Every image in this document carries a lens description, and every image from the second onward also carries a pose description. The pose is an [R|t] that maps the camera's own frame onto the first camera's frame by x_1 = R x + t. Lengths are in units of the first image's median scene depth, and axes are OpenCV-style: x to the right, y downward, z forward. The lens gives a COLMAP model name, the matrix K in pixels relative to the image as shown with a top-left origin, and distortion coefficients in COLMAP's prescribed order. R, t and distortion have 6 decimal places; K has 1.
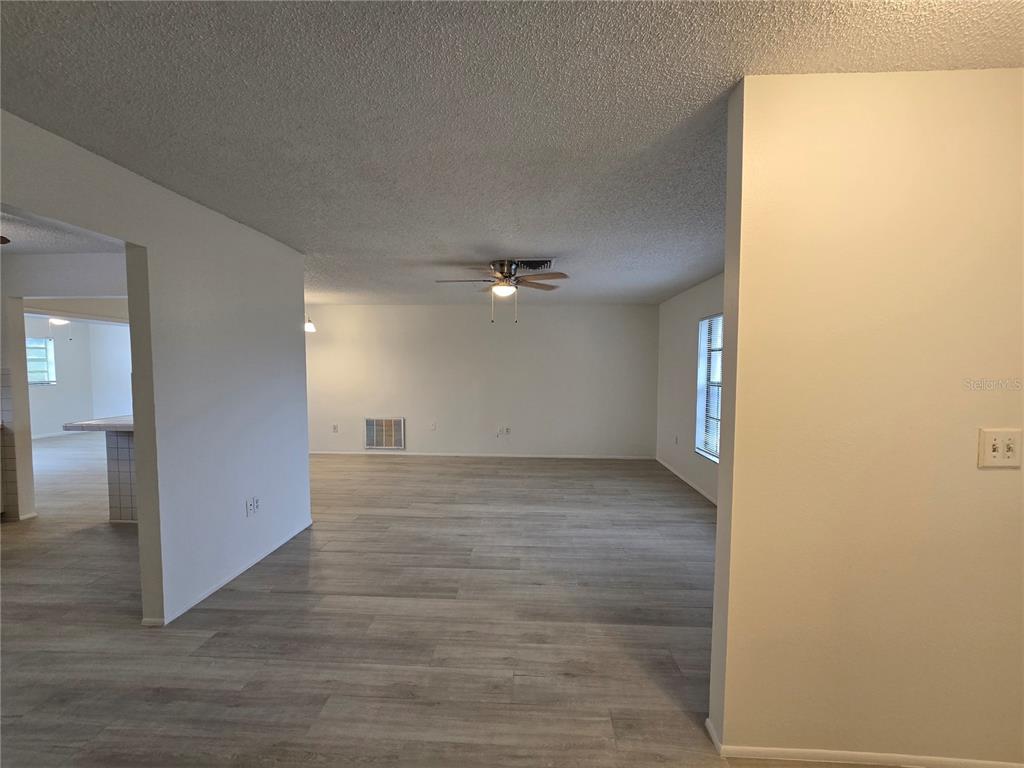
lens RADIAL K [[421.8, 0, 513.9], [0, 421.8, 386.5], [0, 0, 1]] dist [0.002866, -0.000550]
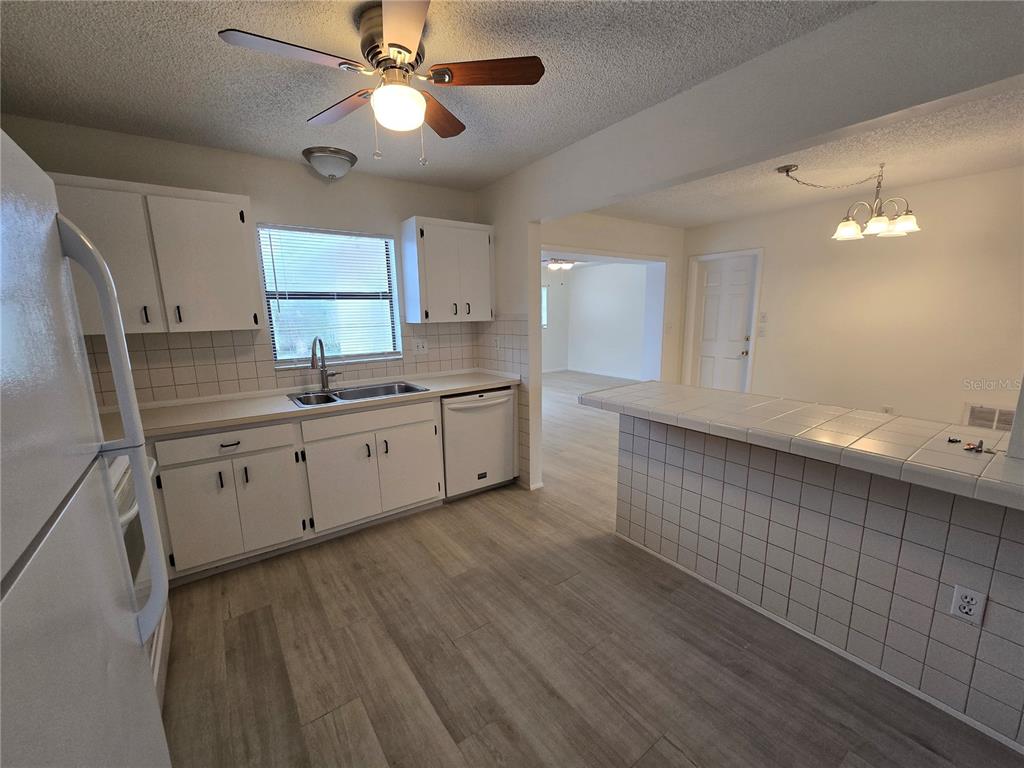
lens RADIAL K [[421.8, 0, 507.1], [0, 421.8, 392.0], [0, 0, 1]] dist [0.002866, -0.000550]
pose [[0.622639, 0.131828, -0.771325, -0.553534], [-0.017311, 0.987786, 0.154850, -0.016709], [0.782317, -0.083063, 0.617317, 0.441784]]
